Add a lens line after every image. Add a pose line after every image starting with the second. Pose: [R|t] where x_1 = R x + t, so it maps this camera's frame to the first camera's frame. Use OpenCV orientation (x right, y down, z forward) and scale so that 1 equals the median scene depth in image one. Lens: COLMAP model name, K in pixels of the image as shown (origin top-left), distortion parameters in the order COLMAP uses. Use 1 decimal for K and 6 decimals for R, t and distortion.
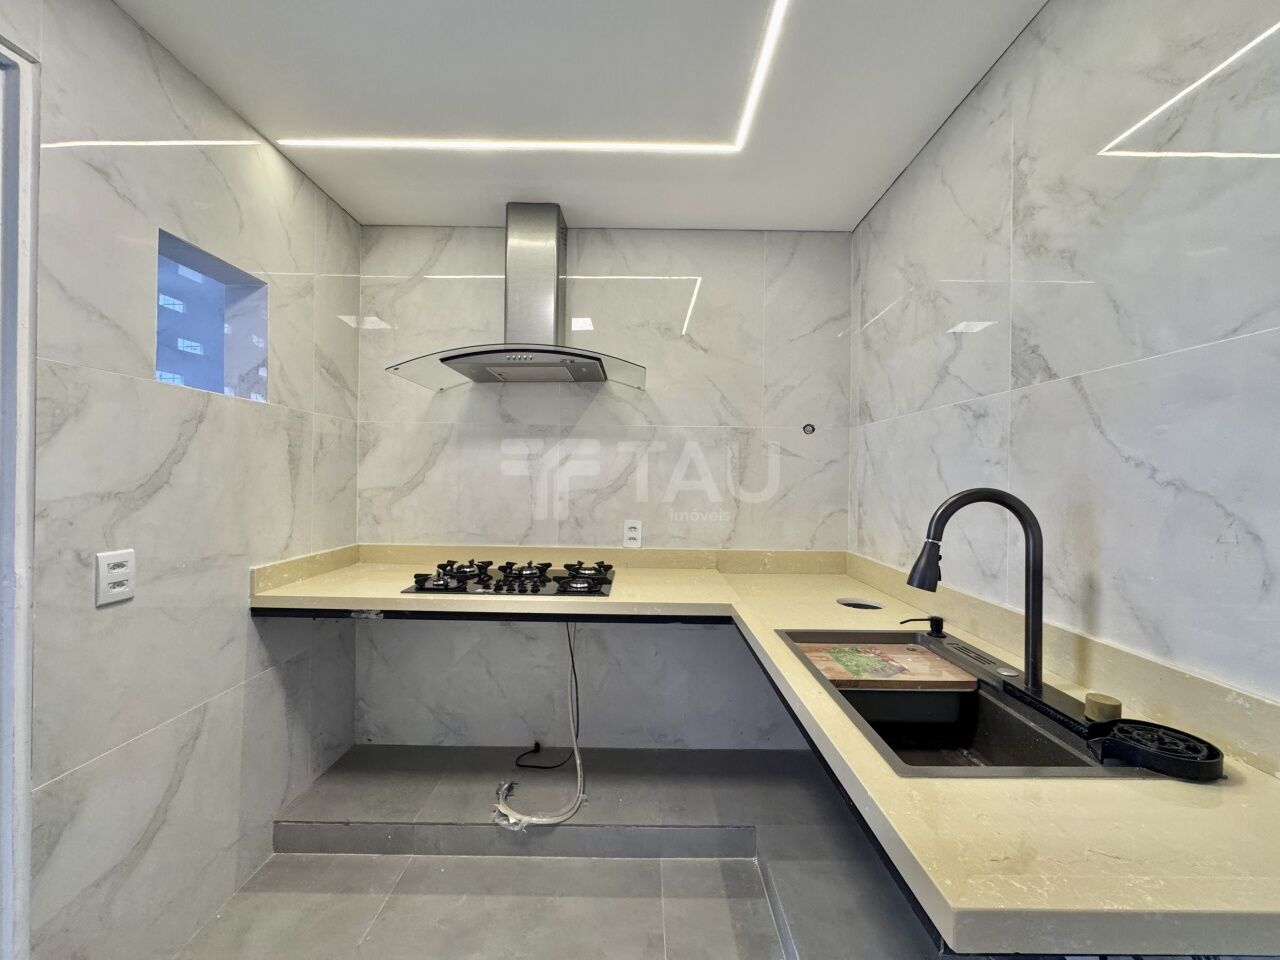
lens RADIAL K [[512.1, 0, 642.5], [0, 512.1, 478.6], [0, 0, 1]] dist [-0.002129, -0.000216]
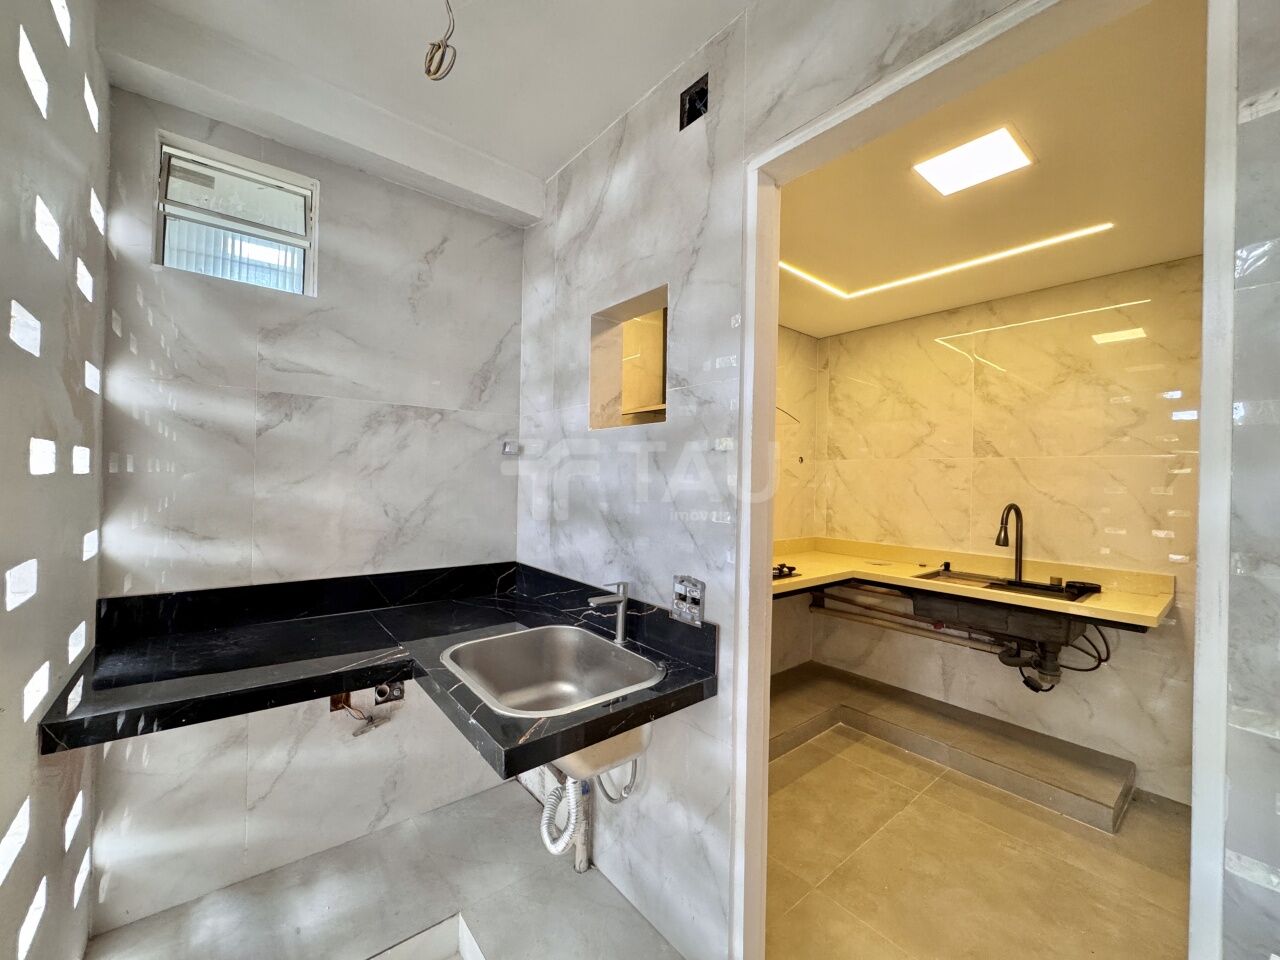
lens RADIAL K [[512.1, 0, 643.4], [0, 512.1, 479.3], [0, 0, 1]] dist [-0.002129, -0.000216]
pose [[0.766815, 0.004455, 0.641853, -1.352150], [-0.011077, 0.999919, 0.006294, -0.055377], [-0.641773, -0.011937, 0.766802, 0.143475]]
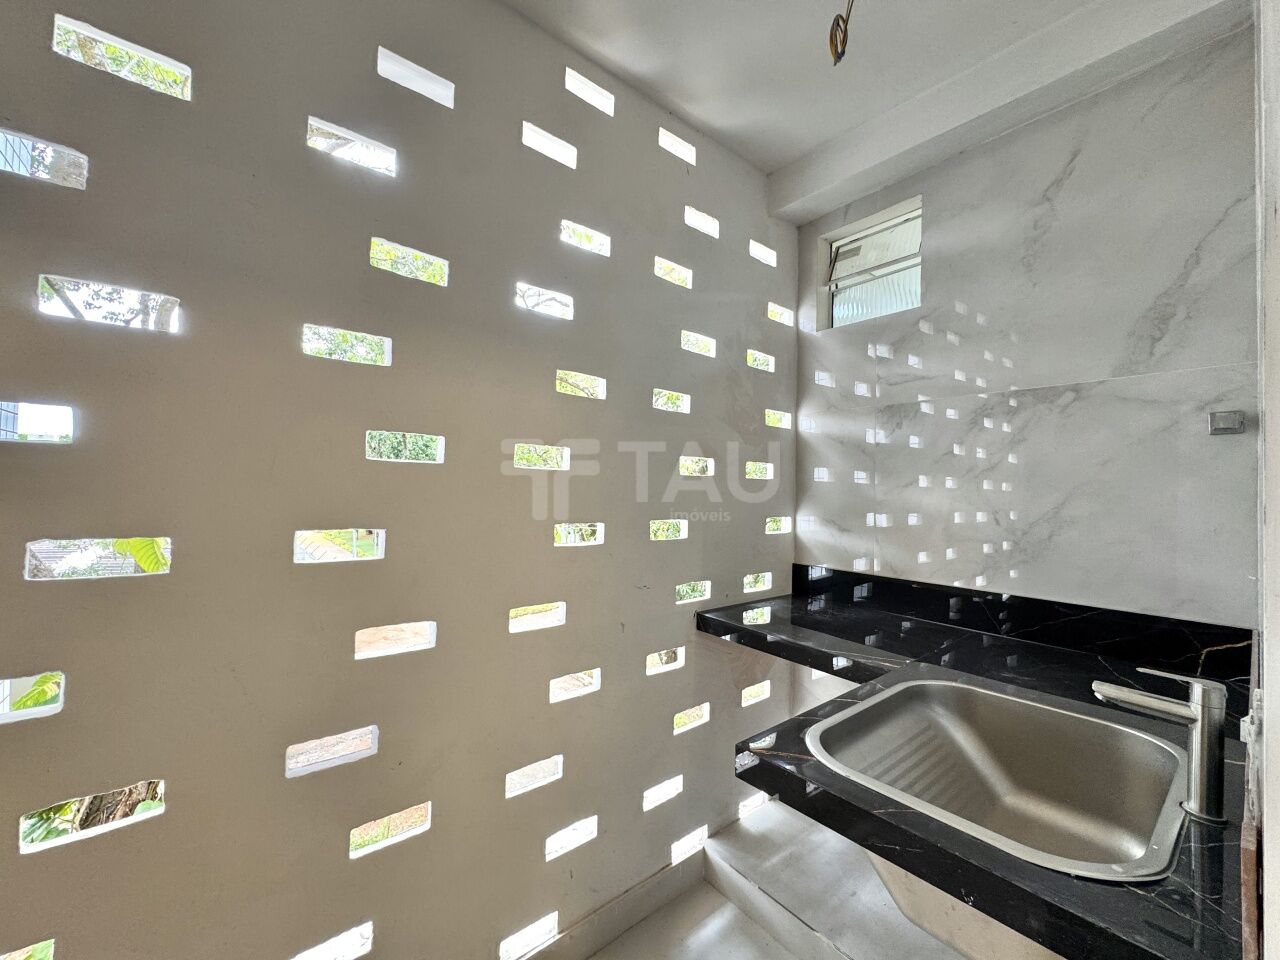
lens RADIAL K [[512.1, 0, 646.2], [0, 512.1, 481.8], [0, 0, 1]] dist [-0.002129, -0.000216]
pose [[0.642929, -0.012139, -0.765829, -0.804098], [-0.013995, 0.999521, -0.027592, -0.010743], [0.765798, 0.028458, 0.642451, 0.244719]]
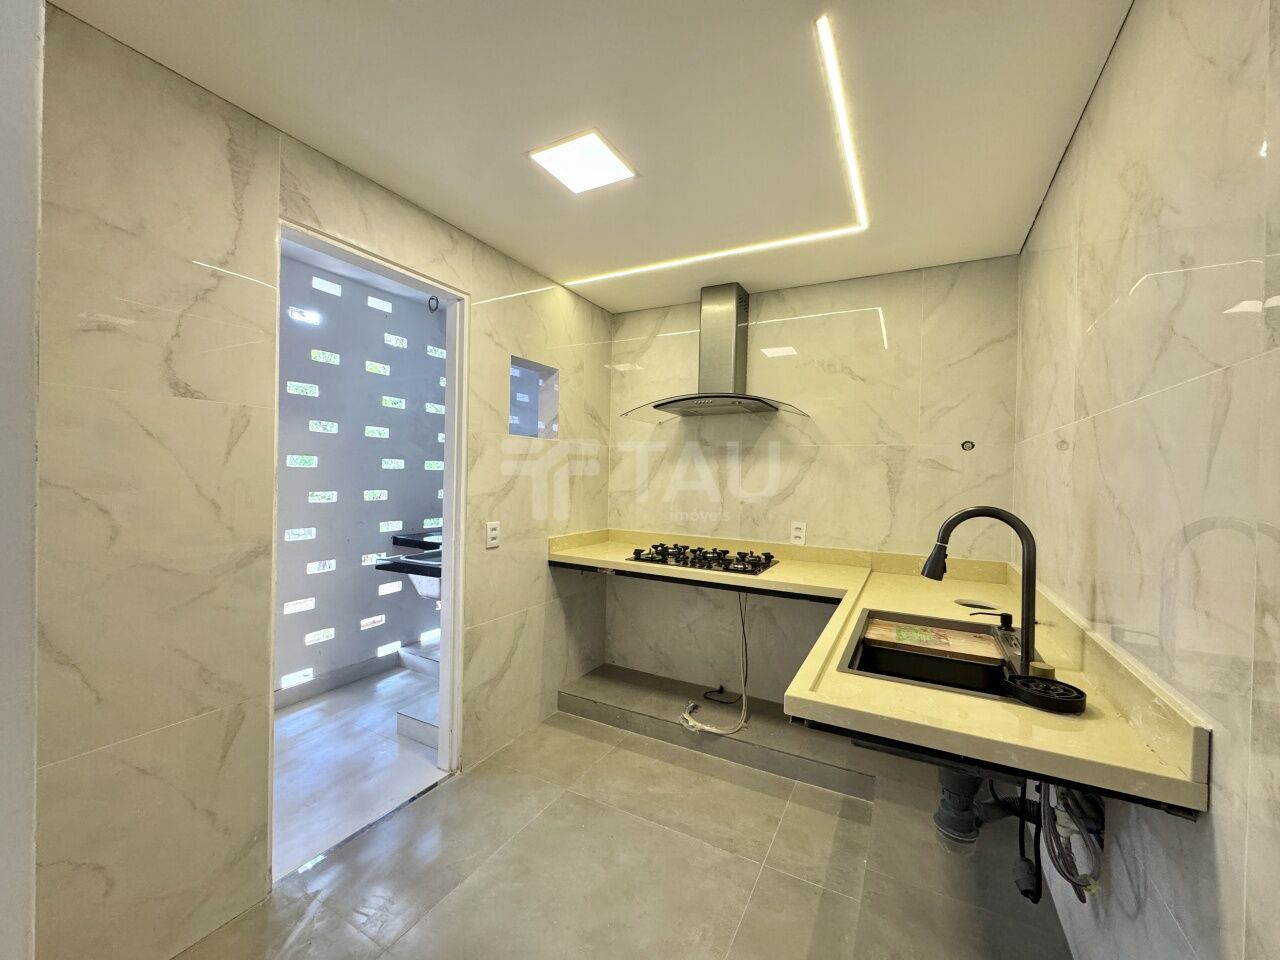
lens RADIAL K [[512.1, 0, 643.1], [0, 512.1, 479.7], [0, 0, 1]] dist [-0.002129, -0.000216]
pose [[0.882655, 0.012581, -0.469852, 0.296846], [-0.013131, 0.999912, 0.002106, -0.024607], [0.469837, 0.004311, 0.882743, -0.344167]]
